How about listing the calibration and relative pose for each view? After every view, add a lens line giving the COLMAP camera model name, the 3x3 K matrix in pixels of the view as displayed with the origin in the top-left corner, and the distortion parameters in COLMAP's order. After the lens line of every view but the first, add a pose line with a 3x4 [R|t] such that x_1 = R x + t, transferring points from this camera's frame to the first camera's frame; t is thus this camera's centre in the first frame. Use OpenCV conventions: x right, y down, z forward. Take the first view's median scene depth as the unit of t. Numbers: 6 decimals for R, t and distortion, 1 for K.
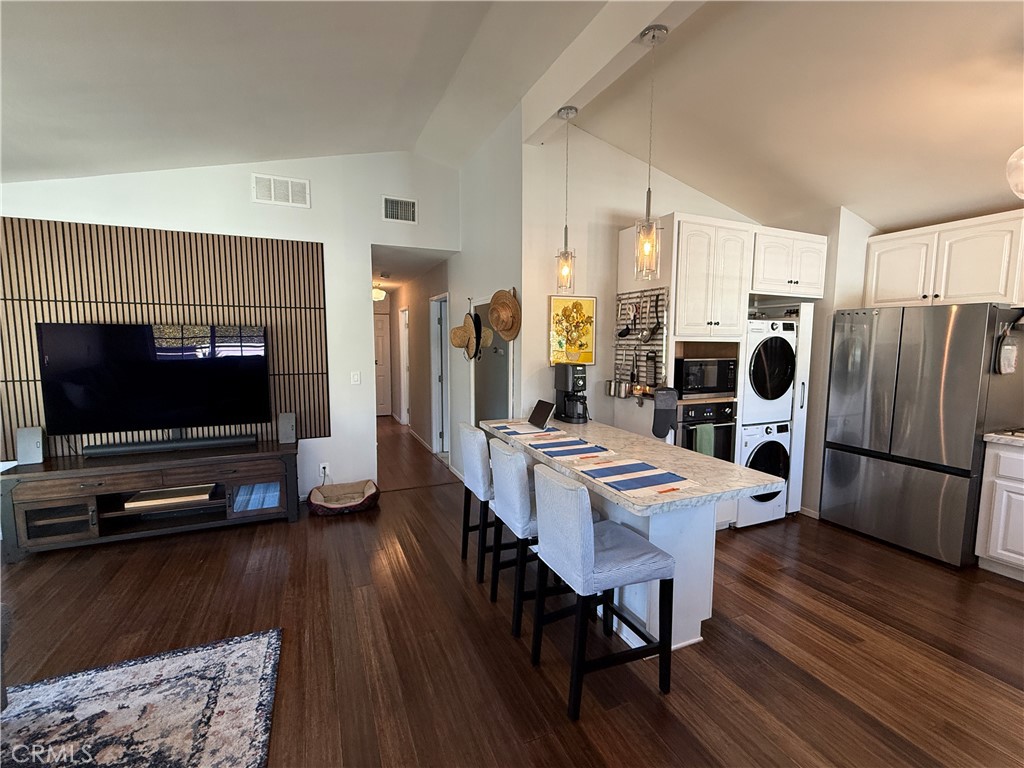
lens RADIAL K [[455.1, 0, 512.0], [0, 455.1, 384.0], [0, 0, 1]] dist [0.000683, 0.000399]
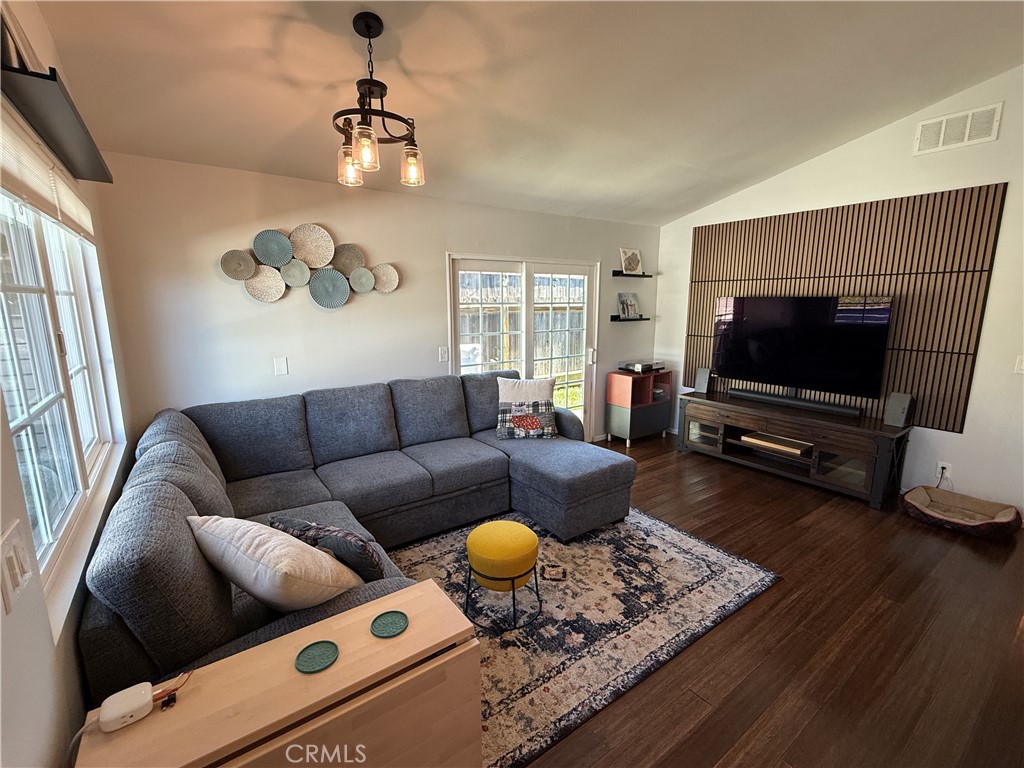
lens RADIAL K [[455.1, 0, 512.0], [0, 455.1, 384.0], [0, 0, 1]] dist [0.000683, 0.000399]
pose [[0.208366, 0.172350, -0.962746, 0.231814], [-0.093002, 0.983382, 0.155916, -0.025597], [0.973619, 0.057050, 0.220932, 0.058866]]
